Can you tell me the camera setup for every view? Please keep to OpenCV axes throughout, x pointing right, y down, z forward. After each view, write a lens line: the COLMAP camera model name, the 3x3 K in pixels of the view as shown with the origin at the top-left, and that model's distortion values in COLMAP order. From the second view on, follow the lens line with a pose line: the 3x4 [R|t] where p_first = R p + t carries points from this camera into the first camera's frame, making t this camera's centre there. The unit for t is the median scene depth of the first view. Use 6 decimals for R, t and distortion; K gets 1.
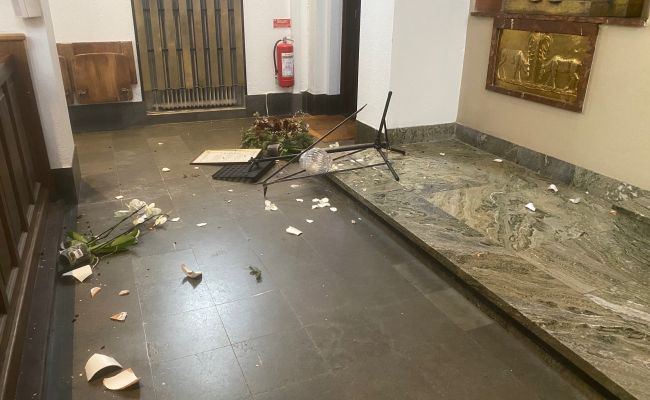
lens RADIAL K [[504.2, 0, 312.7], [0, 504.2, 201.3], [0, 0, 1]] dist [0.002005, 0.000314]
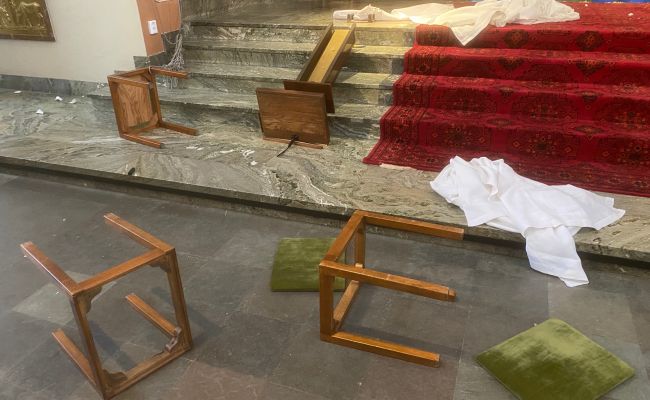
lens RADIAL K [[504.2, 0, 312.7], [0, 504.2, 201.3], [0, 0, 1]] dist [0.002005, 0.000314]
pose [[0.689853, -0.348770, 0.634400, -0.019429], [0.300665, 0.935181, 0.187183, 0.199172], [-0.658562, 0.061613, 0.750000, -0.510487]]
